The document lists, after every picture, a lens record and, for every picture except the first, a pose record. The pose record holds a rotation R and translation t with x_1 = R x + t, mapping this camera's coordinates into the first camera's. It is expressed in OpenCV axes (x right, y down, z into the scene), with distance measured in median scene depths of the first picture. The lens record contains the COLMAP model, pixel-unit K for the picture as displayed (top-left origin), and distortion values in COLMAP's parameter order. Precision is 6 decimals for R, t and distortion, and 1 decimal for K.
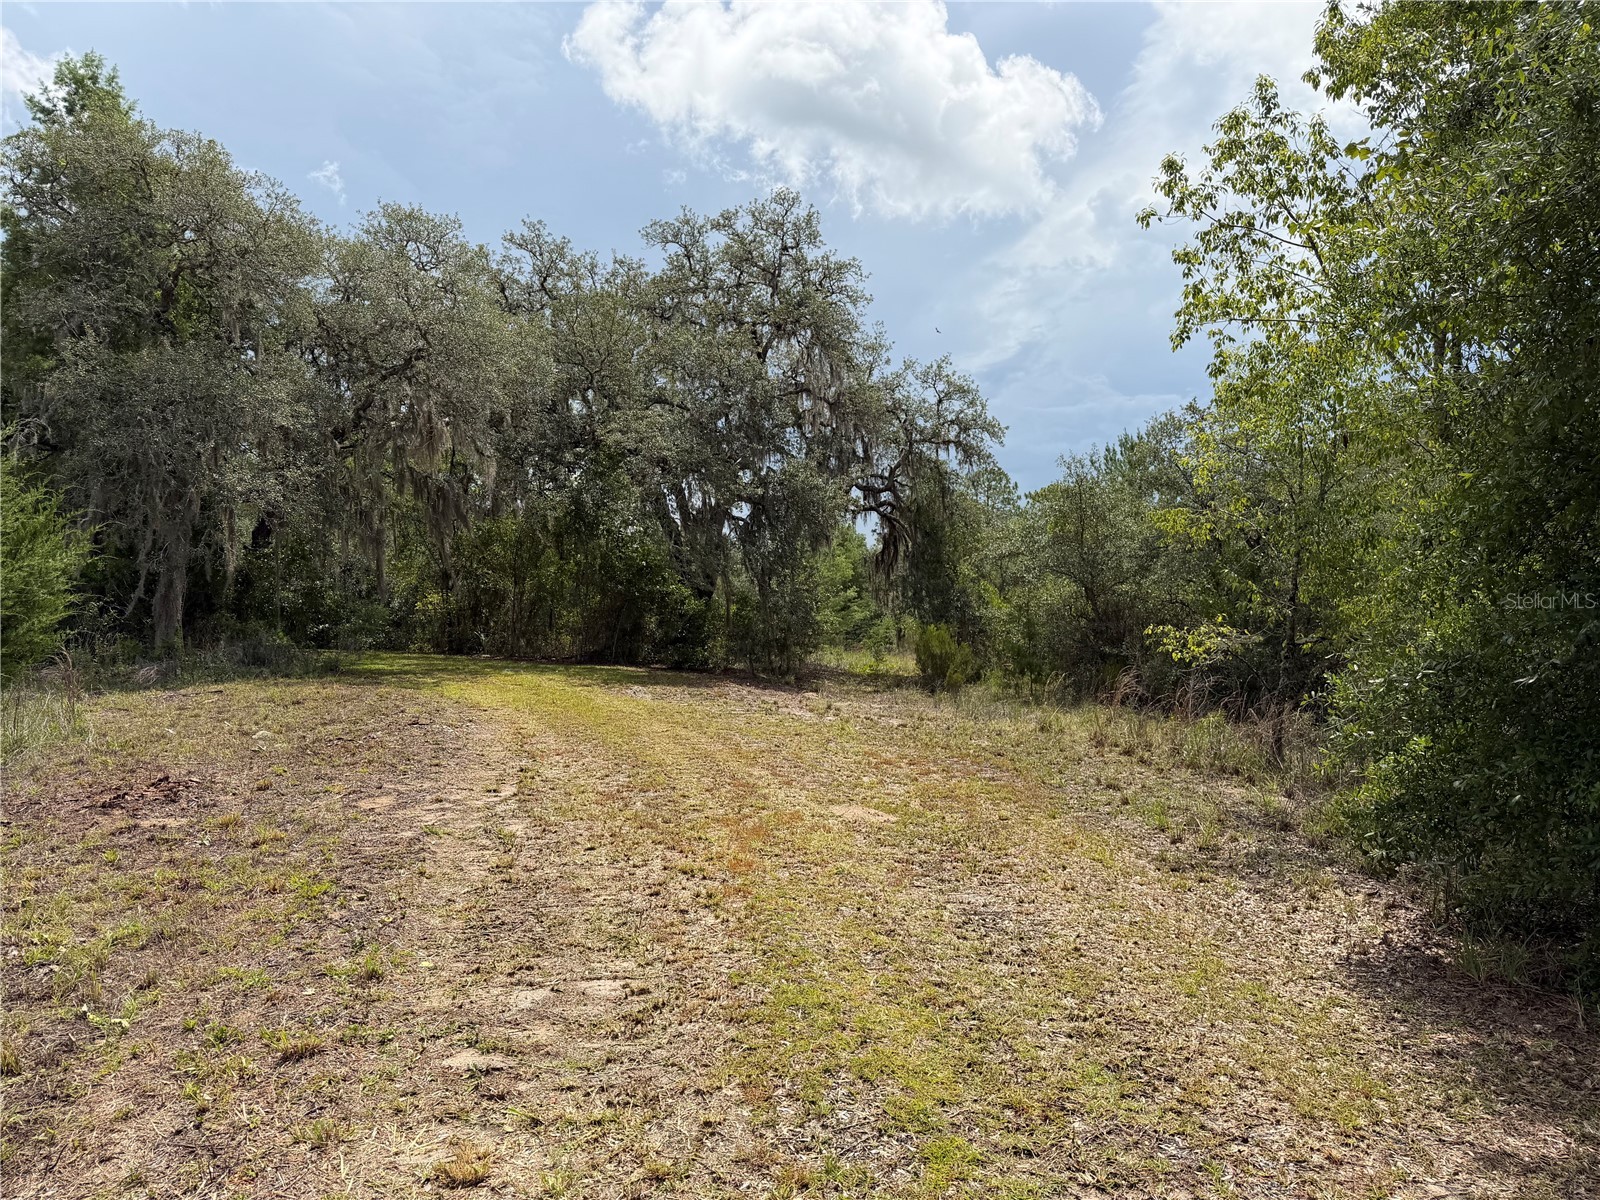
lens RADIAL K [[1131.1, 0, 800.0], [0, 1131.1, 600.0], [0, 0, 1]] dist [0.185839, -0.323381]
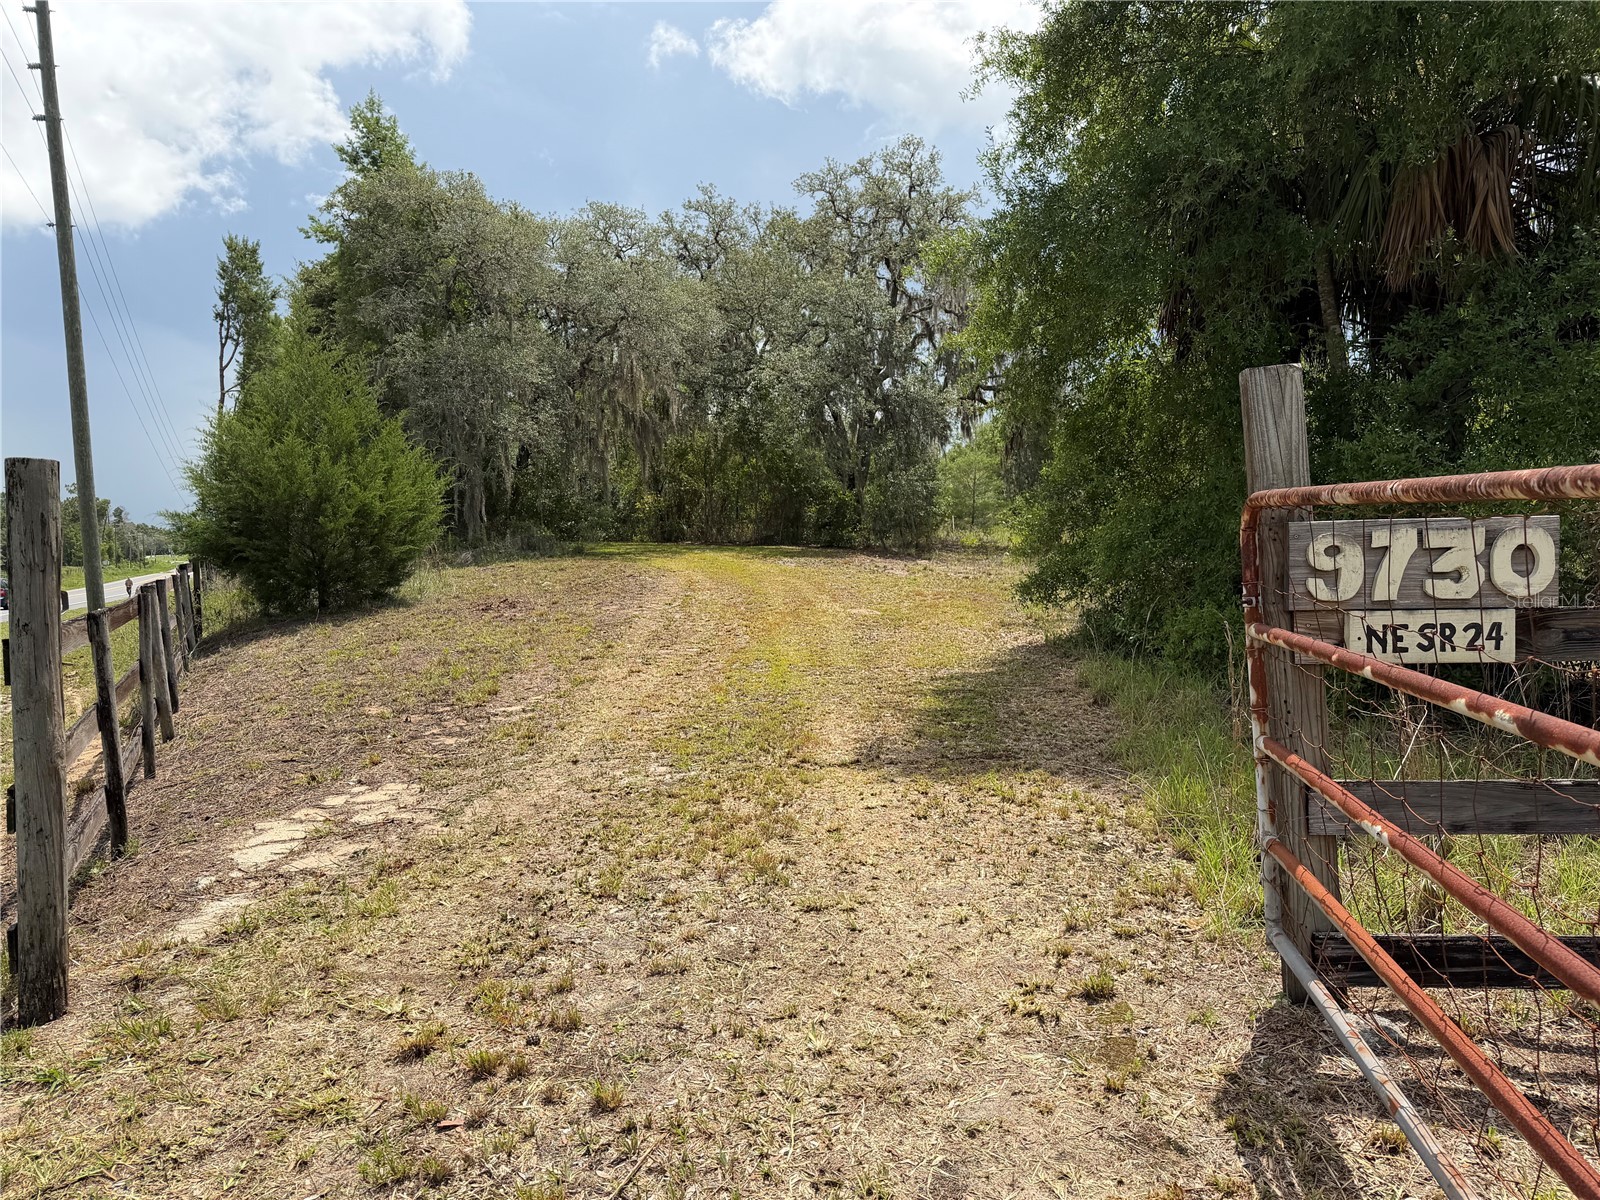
lens RADIAL K [[1131.1, 0, 800.0], [0, 1131.1, 600.0], [0, 0, 1]] dist [0.185839, -0.323381]
pose [[0.981951, -0.027323, -0.187151, 0.105856], [0.045642, 0.994499, 0.094283, -0.001471], [0.183545, -0.101123, 0.977796, -0.280946]]
